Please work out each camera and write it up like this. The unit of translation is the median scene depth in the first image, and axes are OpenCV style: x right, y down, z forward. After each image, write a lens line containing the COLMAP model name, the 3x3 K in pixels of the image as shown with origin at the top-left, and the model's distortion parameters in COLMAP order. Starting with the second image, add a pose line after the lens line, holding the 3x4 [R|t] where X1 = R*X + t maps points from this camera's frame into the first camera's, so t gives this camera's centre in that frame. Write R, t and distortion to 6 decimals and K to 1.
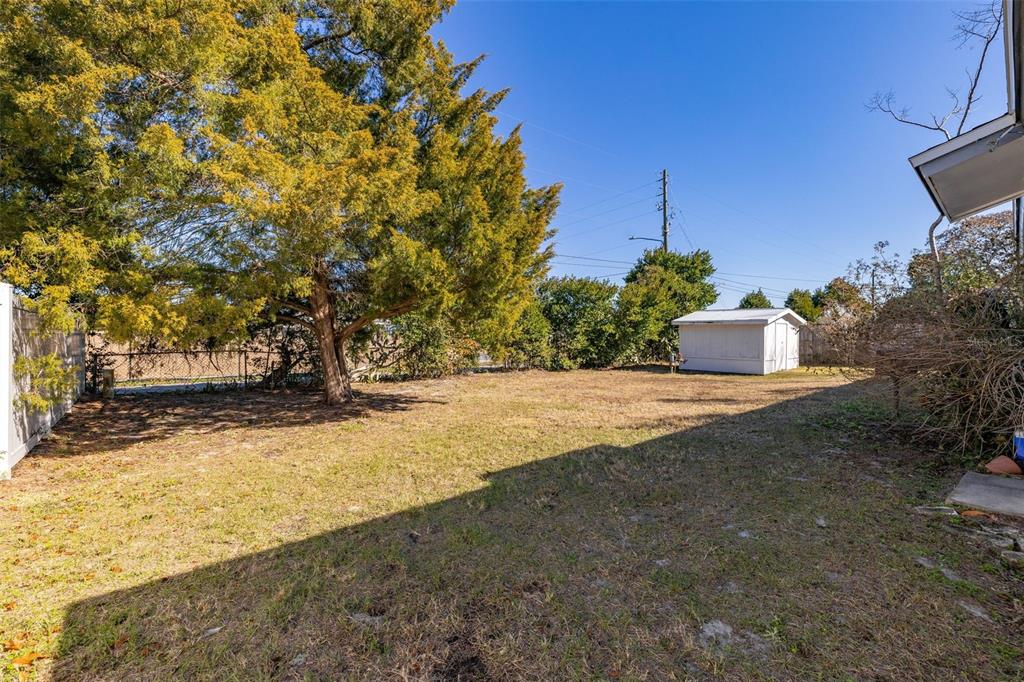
lens RADIAL K [[431.3, 0, 512.6], [0, 431.3, 337.6], [0, 0, 1]] dist [0.003574, 0.000555]
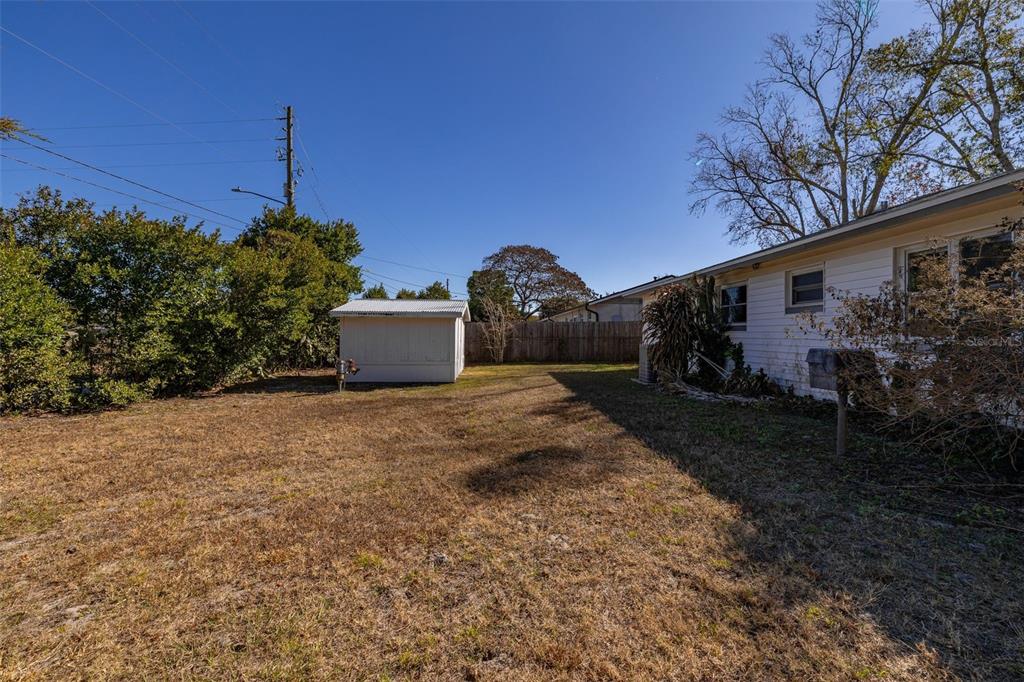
lens RADIAL K [[431.3, 0, 512.6], [0, 431.3, 337.6], [0, 0, 1]] dist [0.003574, 0.000555]
pose [[0.626877, -0.009245, 0.779063, 0.026458], [0.003783, 0.999954, 0.008822, -0.002198], [-0.779109, -0.002583, 0.626884, 0.366597]]
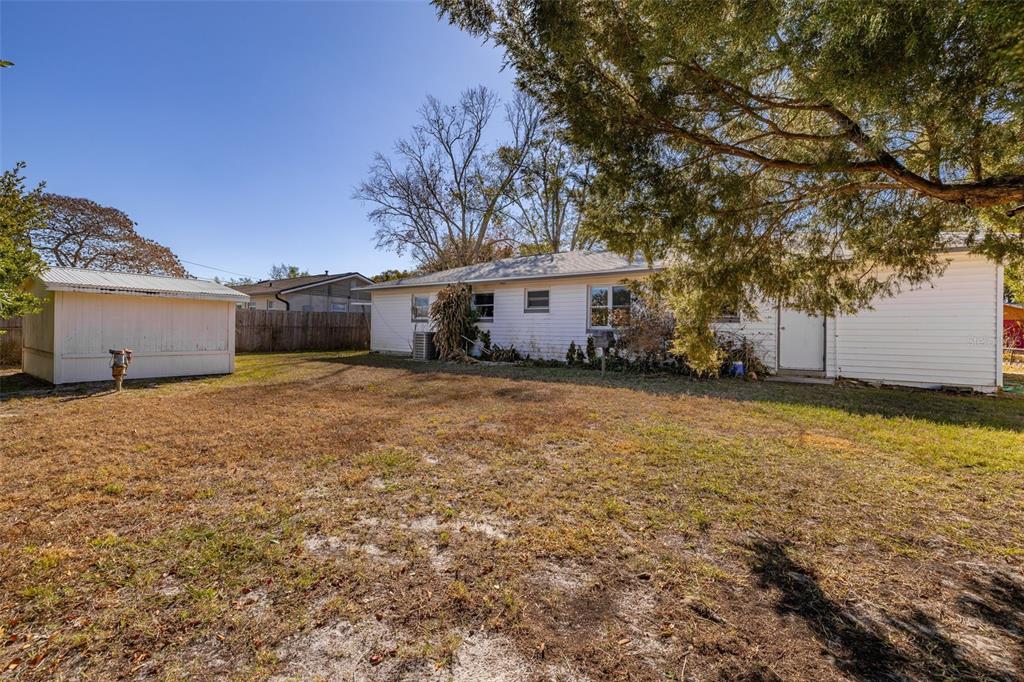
lens RADIAL K [[431.3, 0, 512.6], [0, 431.3, 337.6], [0, 0, 1]] dist [0.003574, 0.000555]
pose [[-0.219036, -0.023078, 0.975444, -0.198231], [-0.010825, 0.999716, 0.021221, 0.006166], [-0.975657, -0.005911, -0.219224, 0.620342]]
